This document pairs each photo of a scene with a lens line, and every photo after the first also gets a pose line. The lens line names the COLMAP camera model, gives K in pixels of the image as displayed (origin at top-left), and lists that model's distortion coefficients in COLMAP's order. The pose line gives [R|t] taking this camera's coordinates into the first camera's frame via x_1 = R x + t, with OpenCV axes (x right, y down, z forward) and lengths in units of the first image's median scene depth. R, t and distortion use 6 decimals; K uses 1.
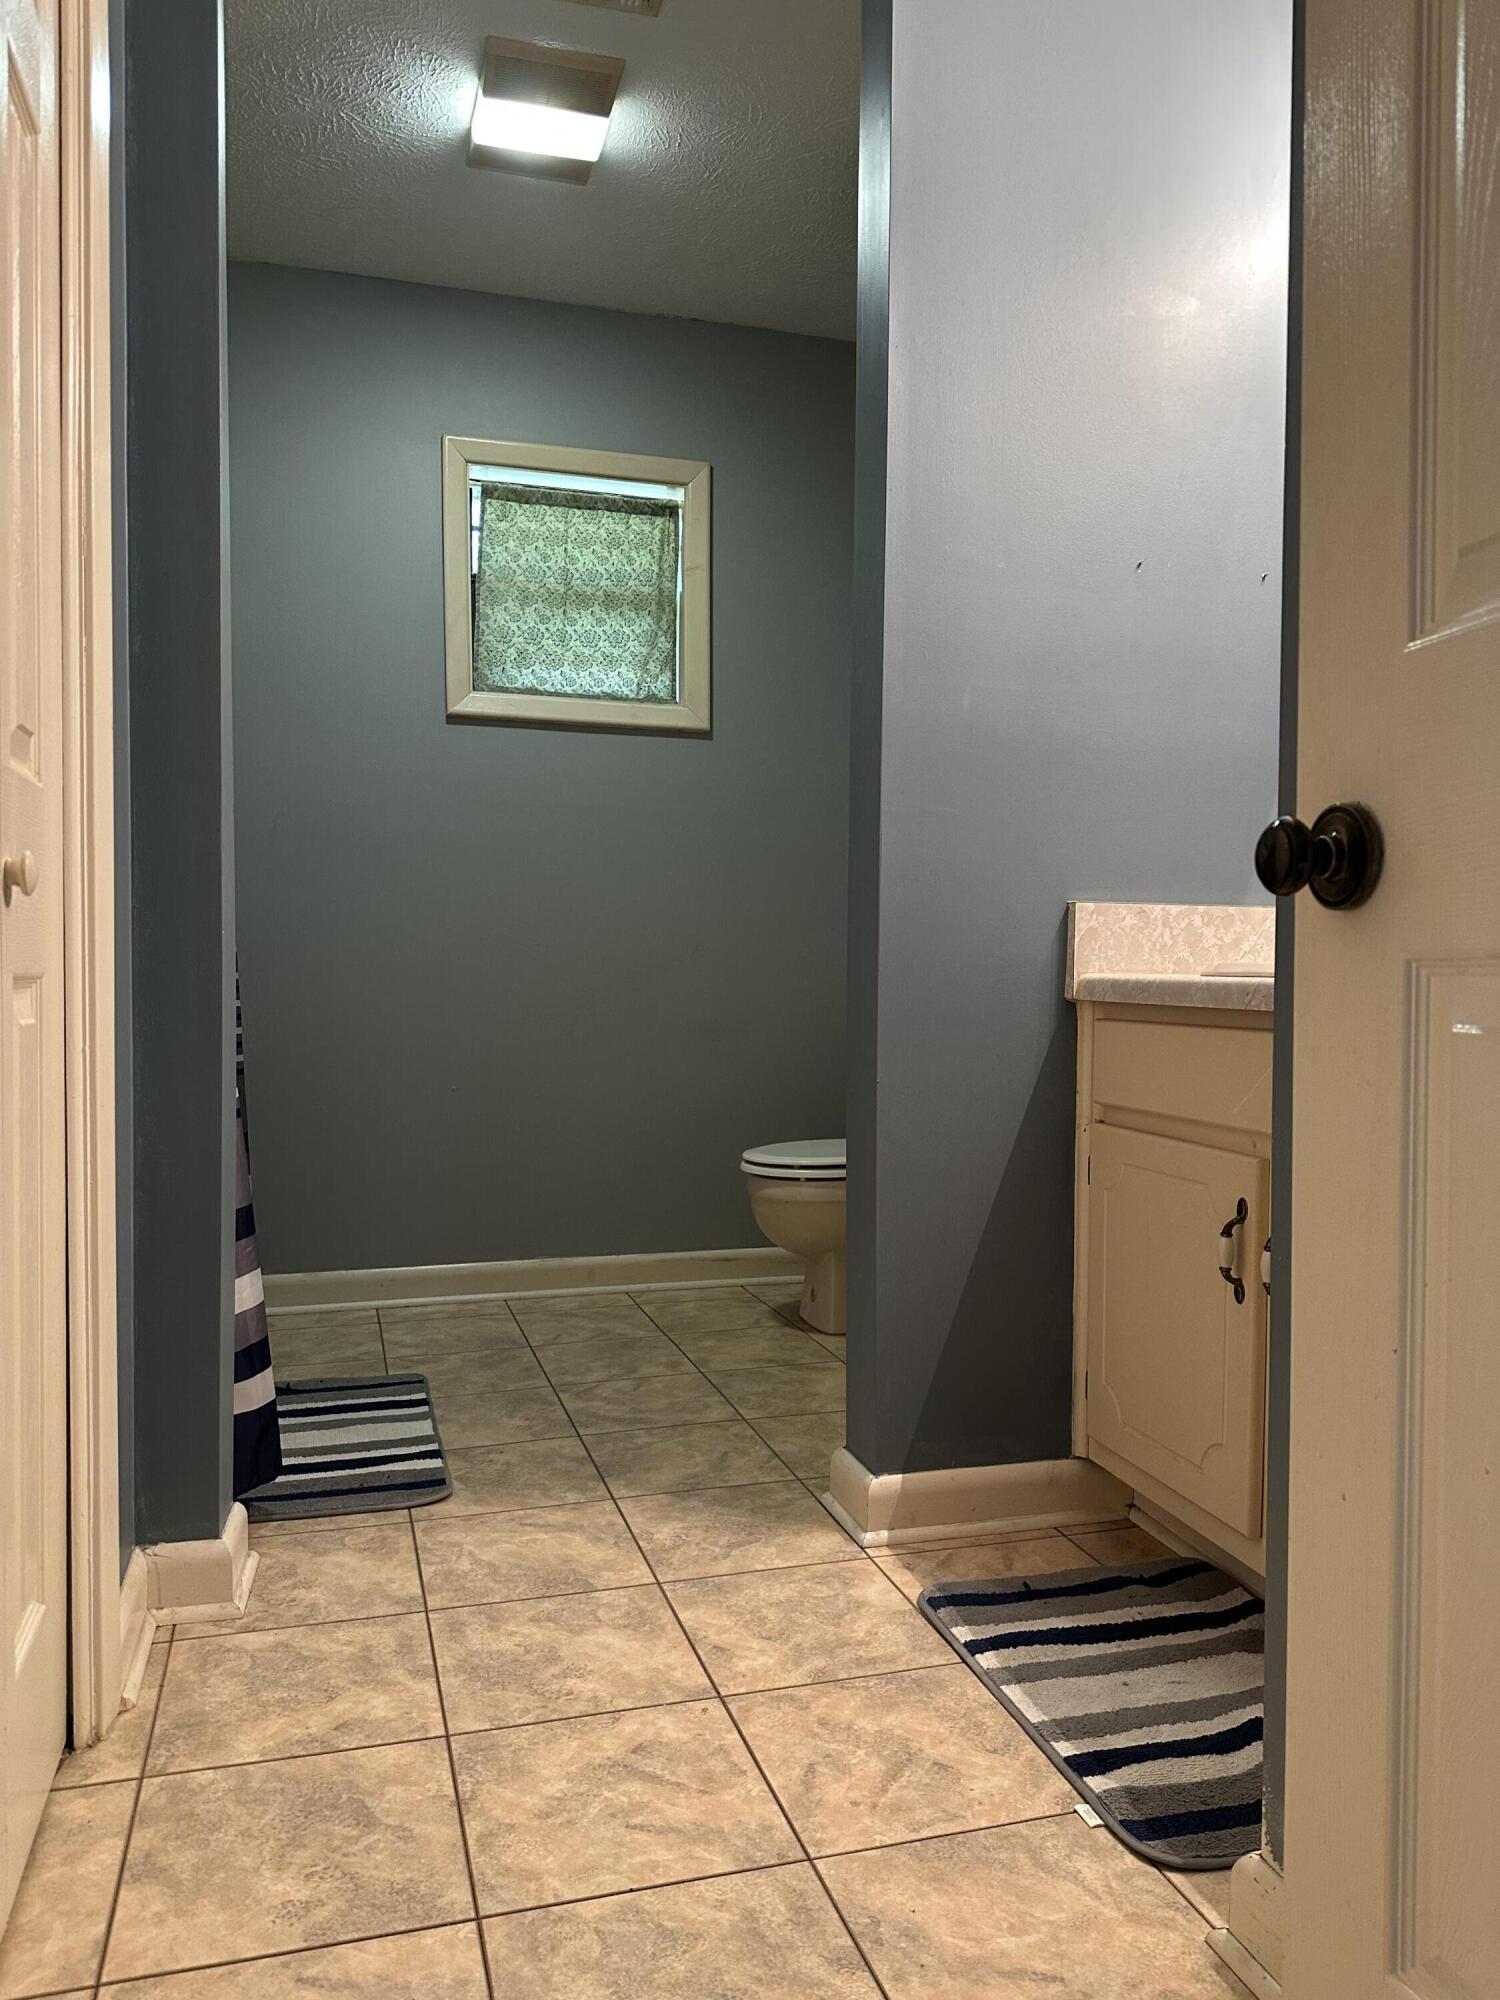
lens RADIAL K [[1410.9, 0, 756.6], [0, 1410.9, 989.9], [0, 0, 1]] dist [0.045527, -0.047339]
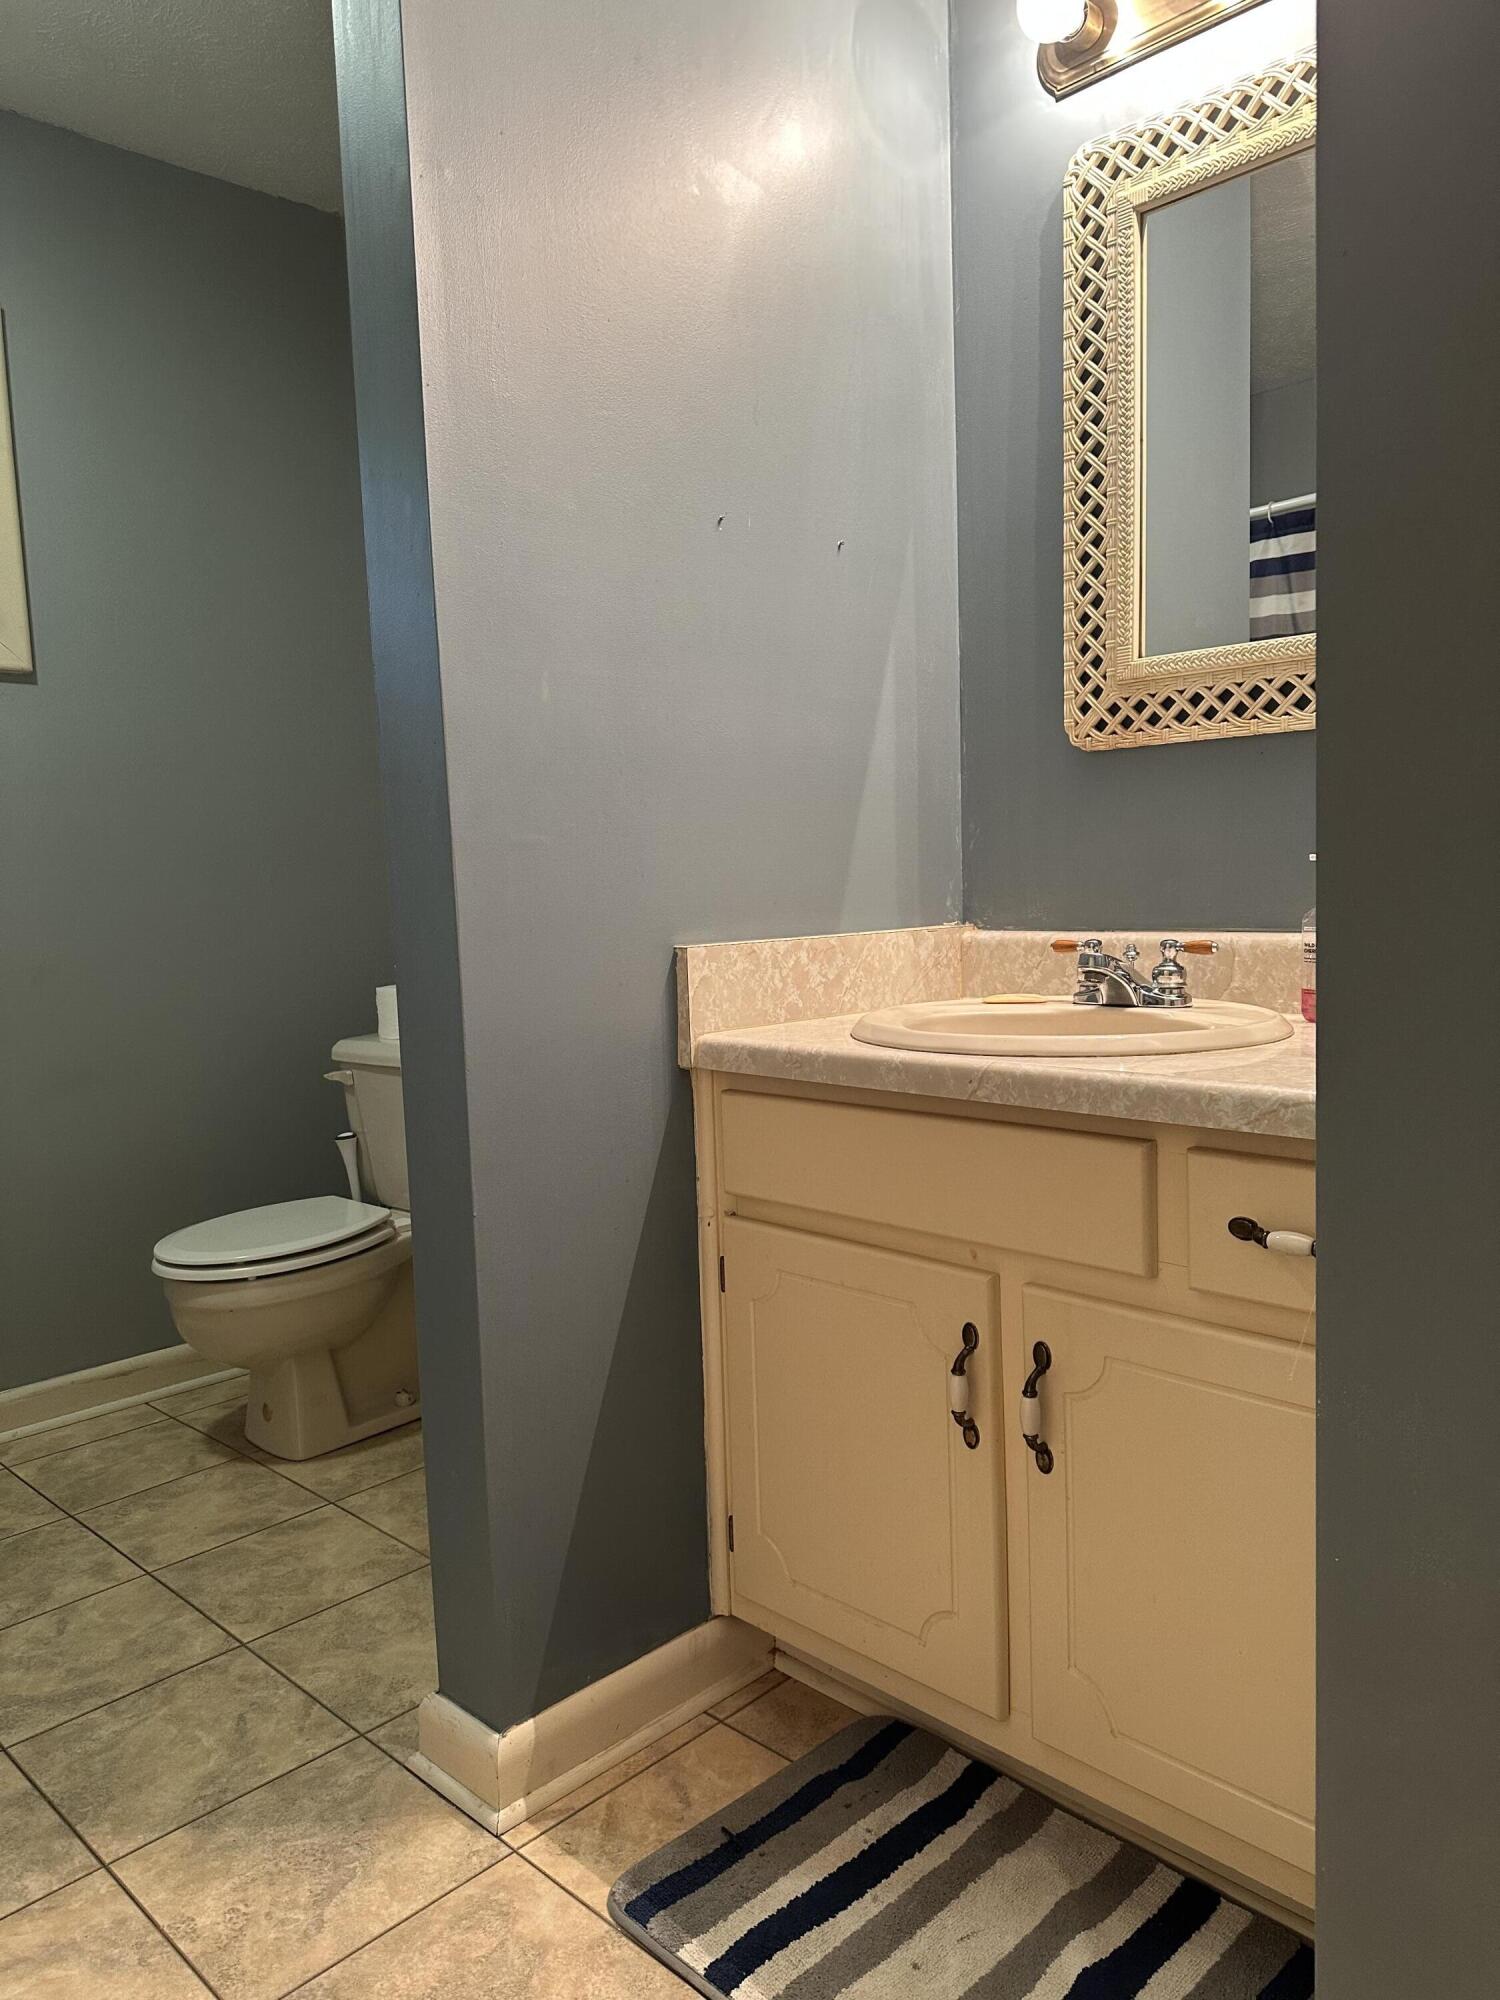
lens RADIAL K [[1410.9, 0, 745.0], [0, 1410.9, 1007.1], [0, 0, 1]] dist [0.045527, -0.047339]
pose [[0.877212, -0.079213, 0.473523, -0.124833], [0.045981, 0.995623, 0.081371, -0.091623], [-0.477896, -0.049607, 0.877014, 0.283944]]
